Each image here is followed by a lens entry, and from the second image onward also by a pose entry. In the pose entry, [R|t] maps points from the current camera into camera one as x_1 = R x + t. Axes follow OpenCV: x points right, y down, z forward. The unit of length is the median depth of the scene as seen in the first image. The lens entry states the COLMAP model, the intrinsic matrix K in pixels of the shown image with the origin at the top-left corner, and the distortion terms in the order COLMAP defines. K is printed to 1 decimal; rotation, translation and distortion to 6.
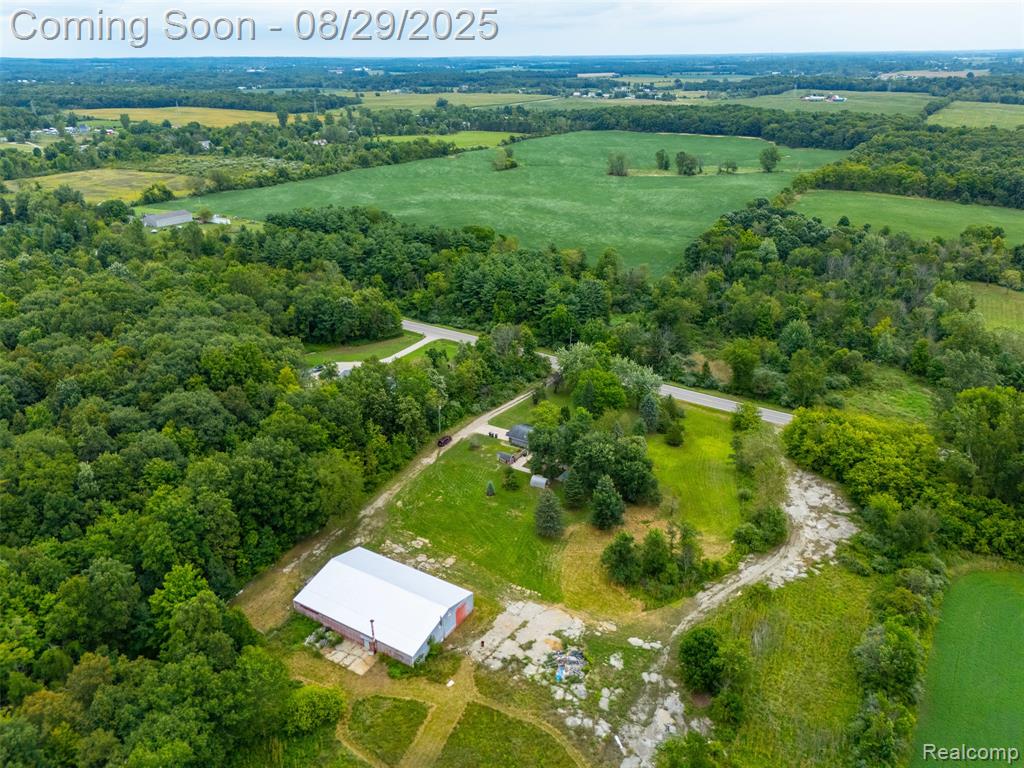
lens RADIAL K [[751.1, 0, 515.6], [0, 751.1, 385.3], [0, 0, 1]] dist [0.075035, -0.073834]
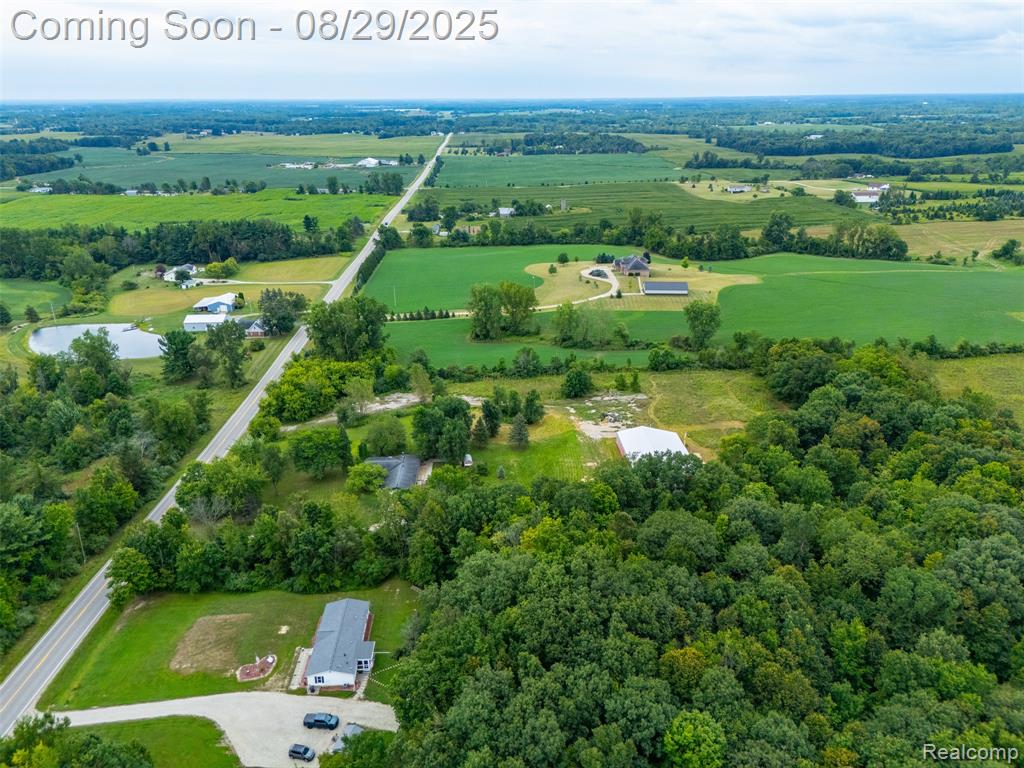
lens RADIAL K [[751.1, 0, 515.6], [0, 751.1, 385.3], [0, 0, 1]] dist [0.075035, -0.073834]
pose [[-0.569019, -0.282680, 0.772211, -0.620648], [0.339993, 0.774163, 0.533925, -0.396459], [-0.748747, 0.566360, -0.344405, 0.901123]]
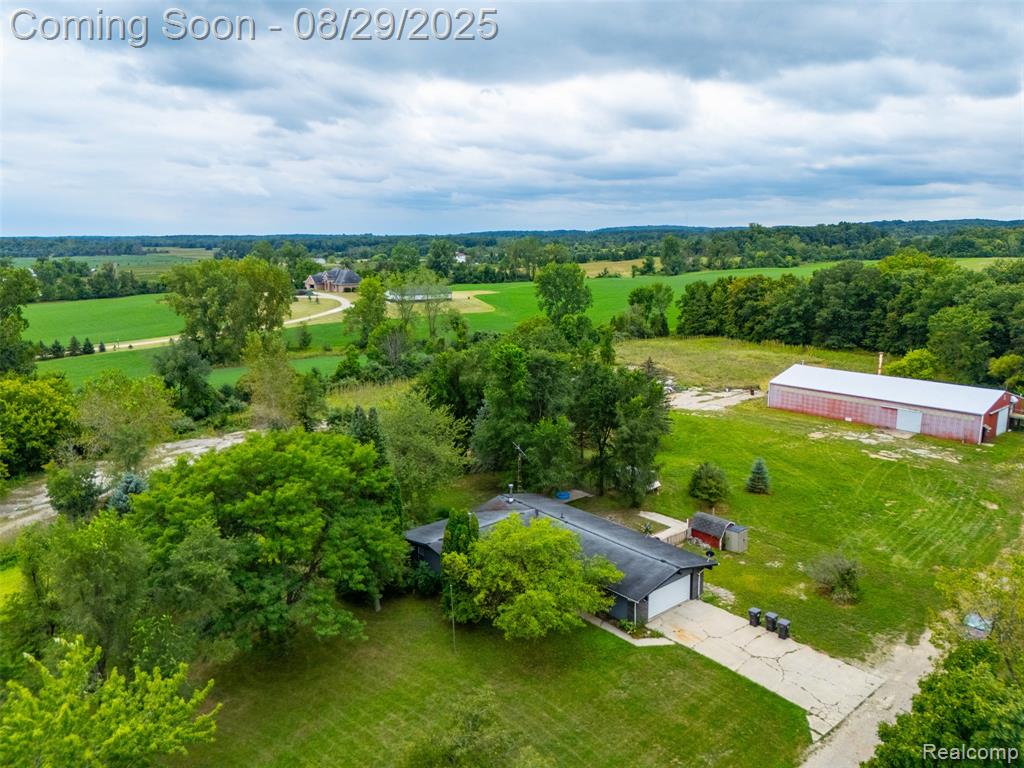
lens RADIAL K [[752.4, 0, 516.9], [0, 752.4, 387.0], [0, 0, 1]] dist [0.065125, -0.052543]
pose [[-0.958754, -0.042061, 0.281108, -0.014117], [0.126994, 0.821401, 0.556032, -0.110960], [-0.254290, 0.568797, -0.782180, 0.927030]]
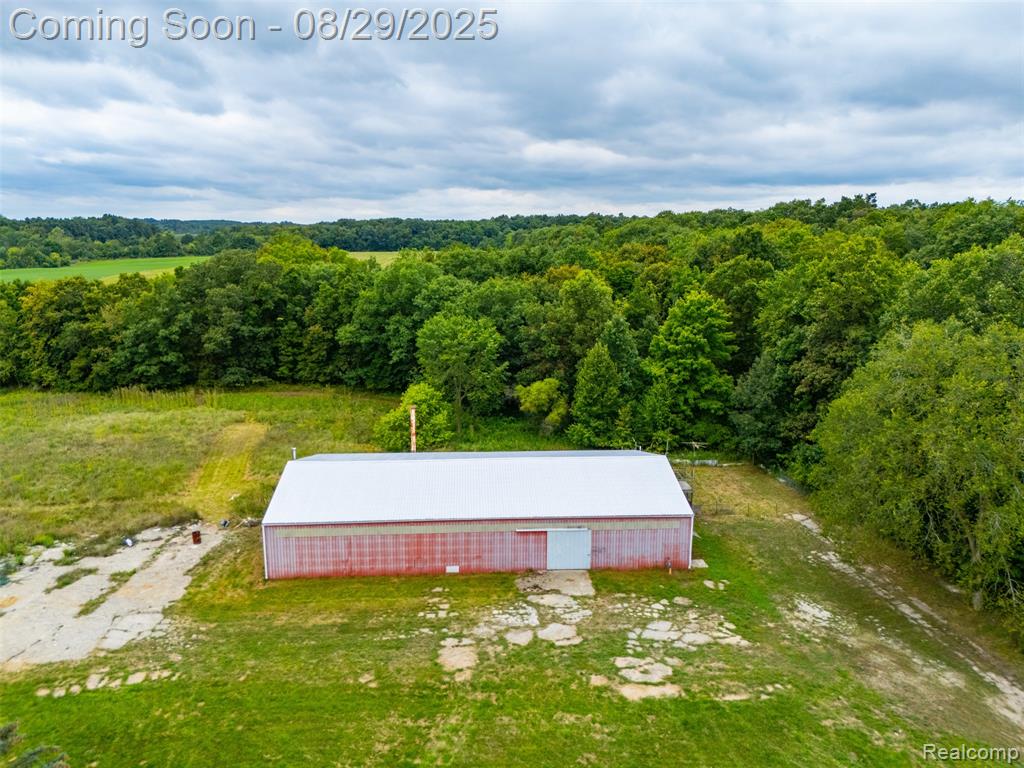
lens RADIAL K [[751.1, 0, 515.6], [0, 751.1, 385.3], [0, 0, 1]] dist [0.075035, -0.073834]
pose [[-0.818092, 0.120055, -0.562417, 0.019438], [-0.226904, 0.831242, 0.507494, 0.011345], [0.528432, 0.542792, -0.652792, 0.681847]]
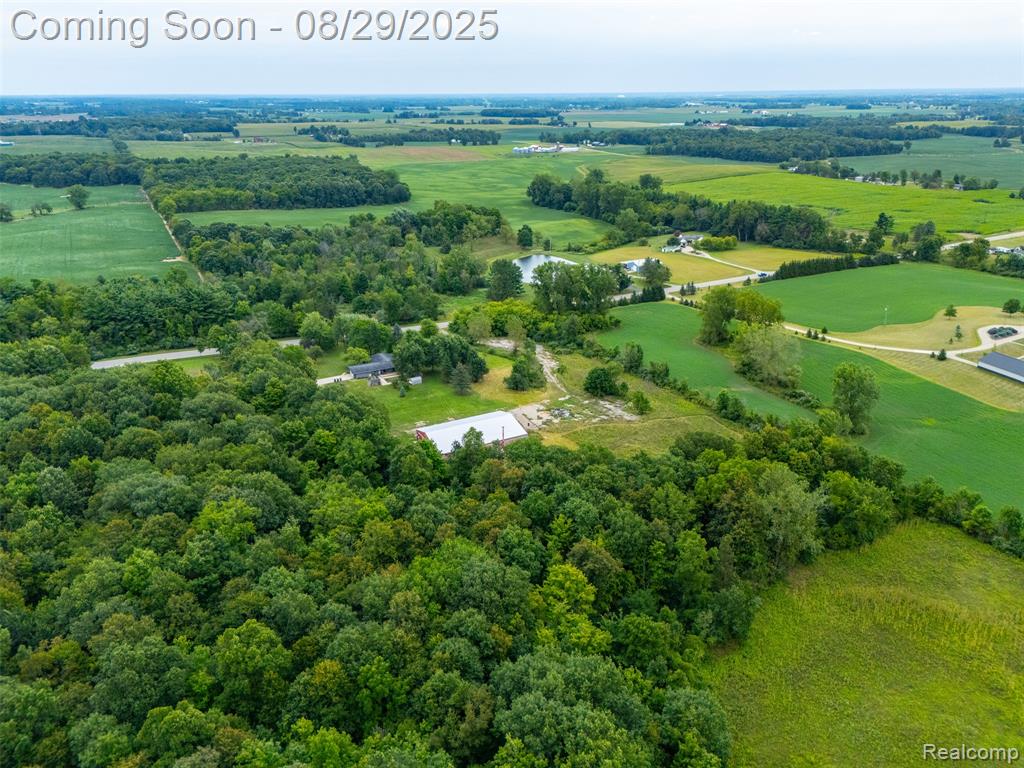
lens RADIAL K [[751.1, 0, 515.6], [0, 751.1, 385.3], [0, 0, 1]] dist [0.075035, -0.073834]
pose [[0.500692, -0.309247, 0.808501, -0.751434], [0.349266, 0.926777, 0.138192, 0.001503], [-0.792036, 0.213191, 0.572039, -0.001080]]
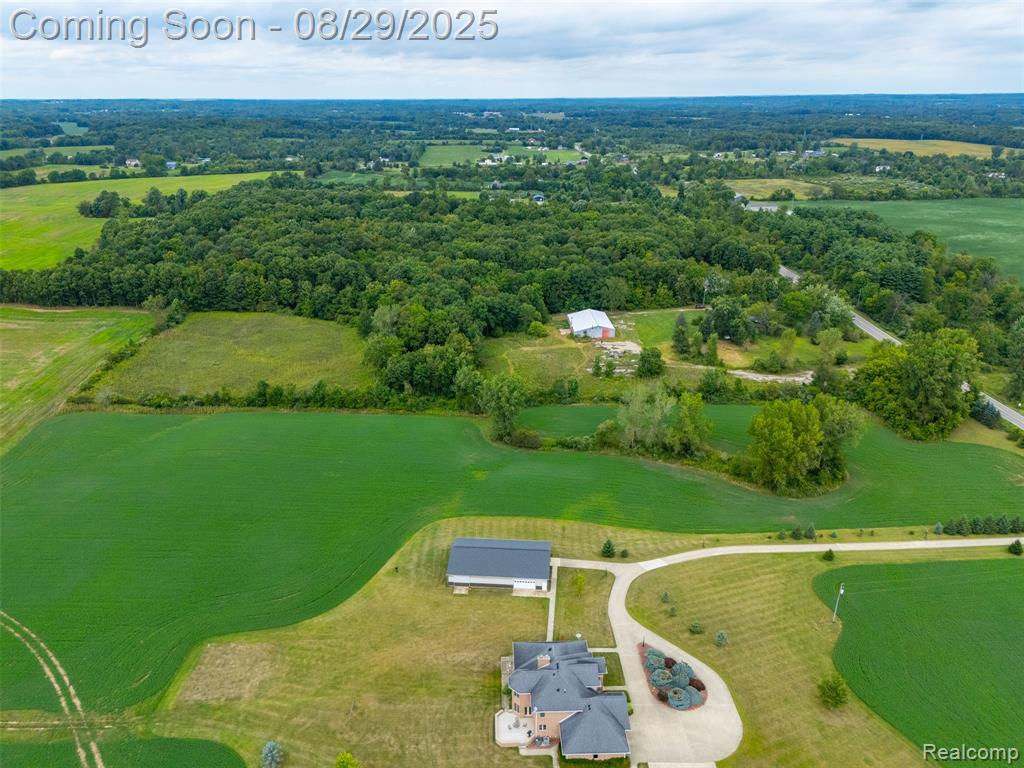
lens RADIAL K [[751.1, 0, 515.6], [0, 751.1, 385.3], [0, 0, 1]] dist [0.075035, -0.073834]
pose [[0.568584, 0.298595, -0.766520, 0.877811], [-0.328986, 0.936576, 0.120807, 0.140113], [0.753976, 0.183485, 0.630756, -0.368063]]
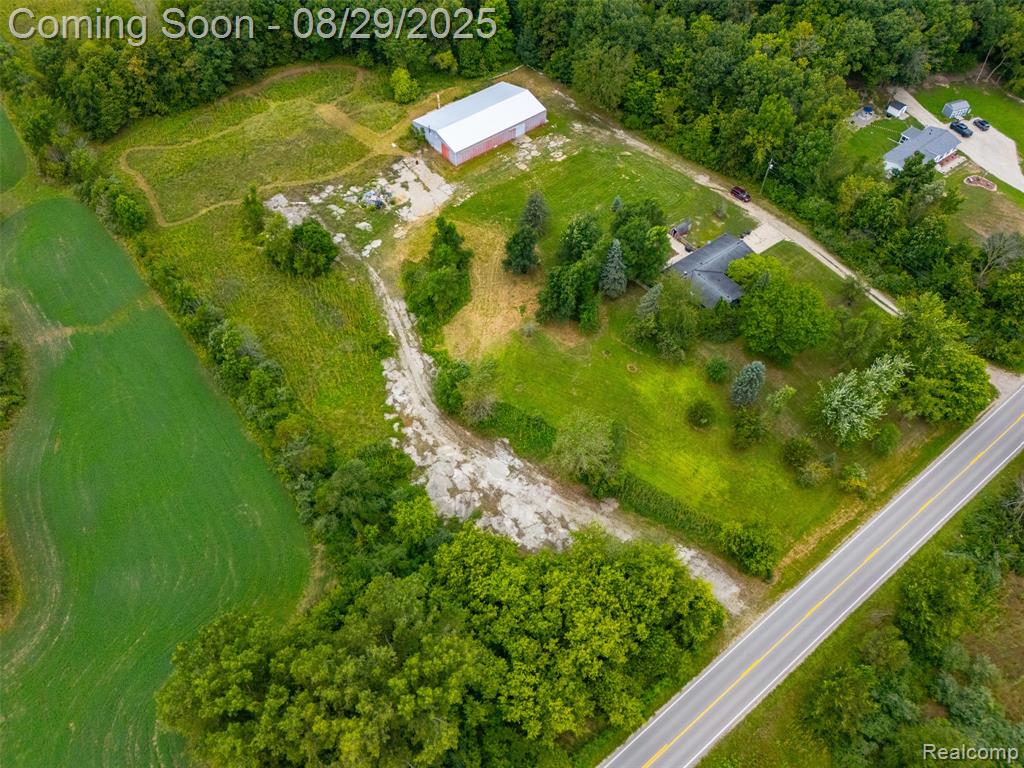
lens RADIAL K [[746.2, 0, 515.1], [0, 746.2, 387.5], [0, 0, 1]] dist [0.099601, -0.123777]
pose [[-0.336846, 0.754483, -0.563285, 0.499303], [-0.375727, 0.440840, 0.815162, -0.336590], [0.863345, 0.486225, 0.134985, 0.603125]]
